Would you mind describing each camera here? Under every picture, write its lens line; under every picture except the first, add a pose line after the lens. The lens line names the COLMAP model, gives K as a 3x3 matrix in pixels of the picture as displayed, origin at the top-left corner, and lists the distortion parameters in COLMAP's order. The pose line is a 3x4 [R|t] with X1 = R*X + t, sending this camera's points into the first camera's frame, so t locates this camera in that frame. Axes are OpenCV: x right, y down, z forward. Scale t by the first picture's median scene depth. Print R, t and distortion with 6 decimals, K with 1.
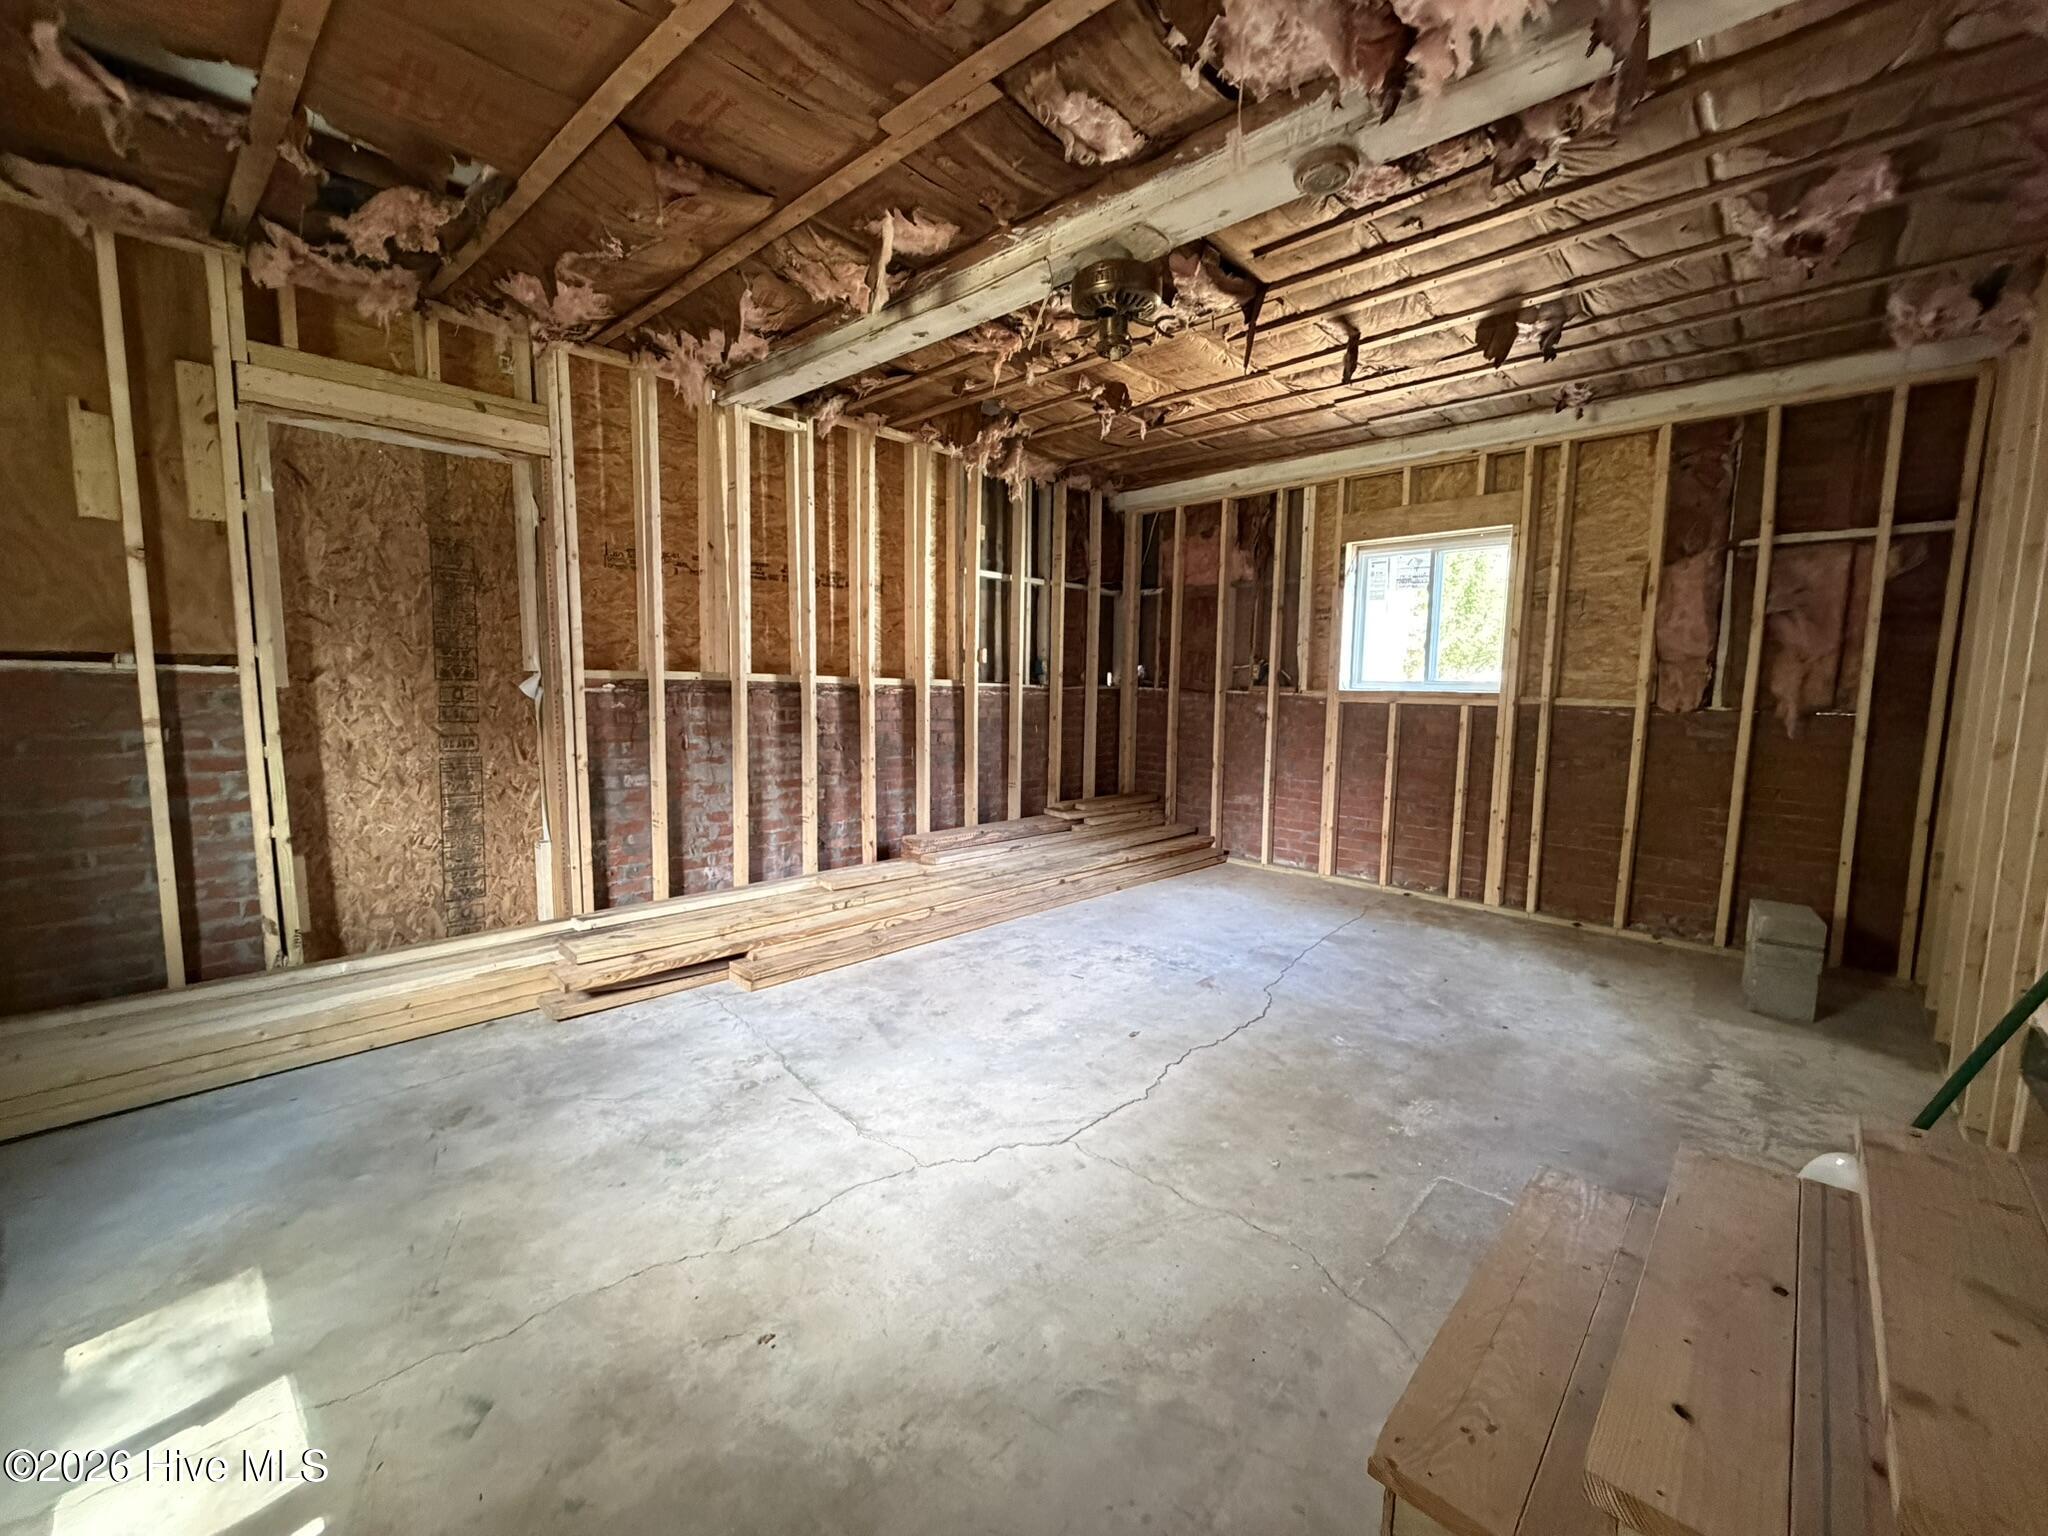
lens RADIAL K [[820.5, 0, 1021.3], [0, 820.5, 769.6], [0, 0, 1]] dist [0.000469, -0.000215]
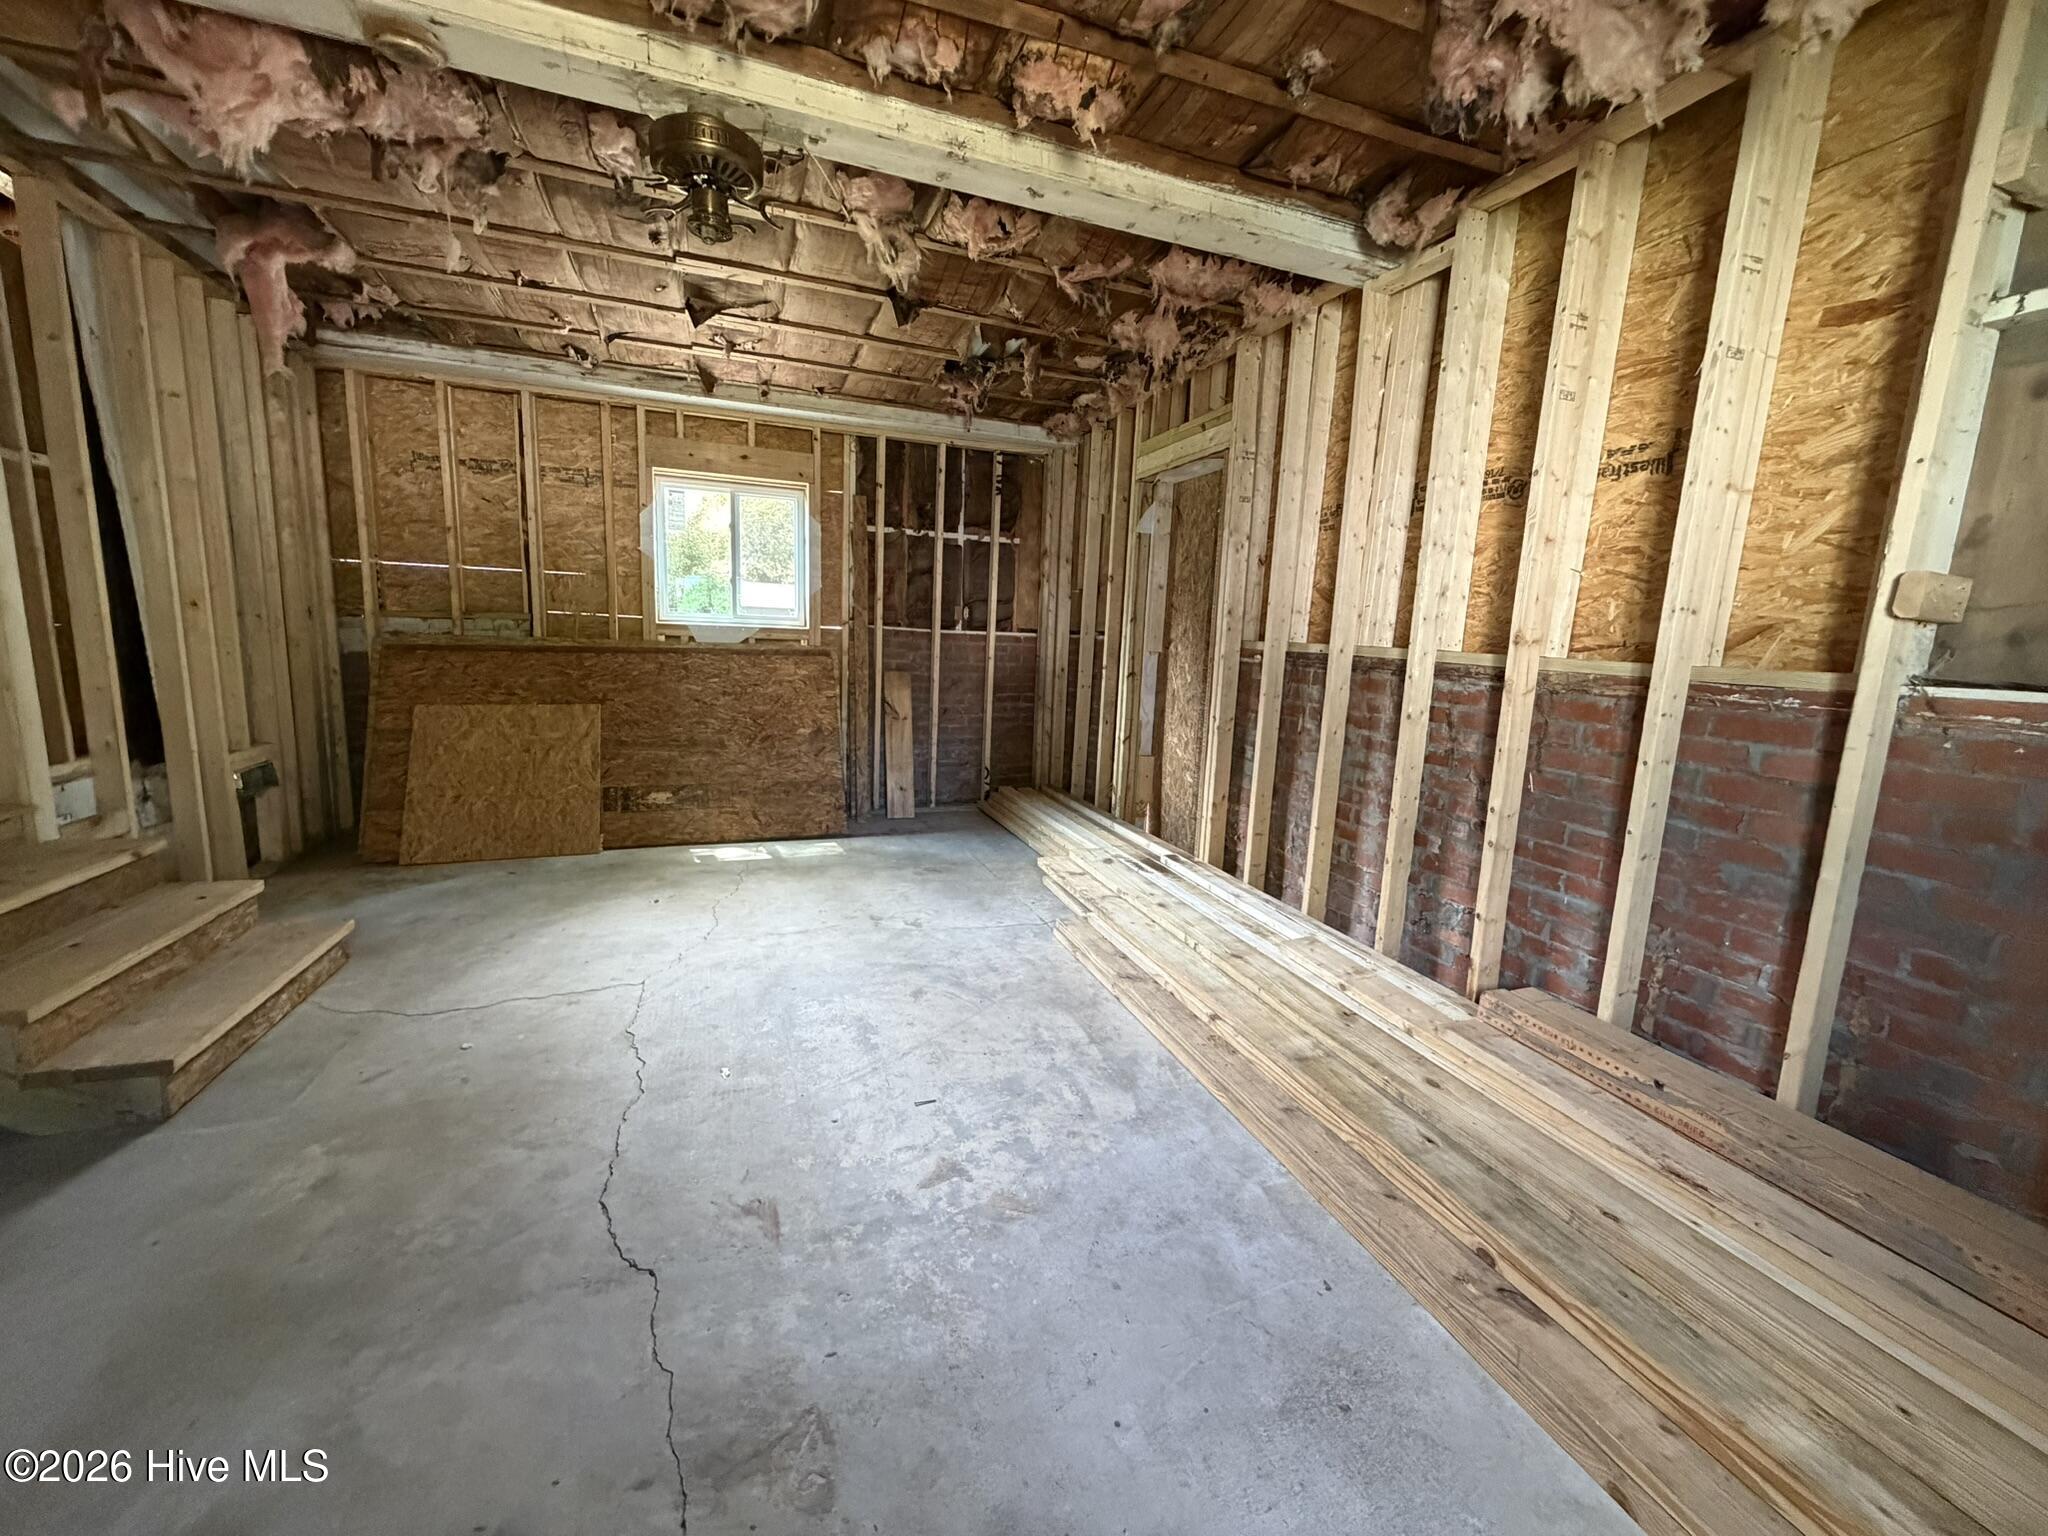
lens RADIAL K [[820.5, 0, 1022.9], [0, 820.5, 766.3], [0, 0, 1]] dist [0.000469, -0.000215]
pose [[-0.454613, 0.108975, -0.883998, 0.450348], [-0.143868, 0.970470, 0.193622, -0.105887], [0.878993, 0.215202, -0.425510, 1.019145]]
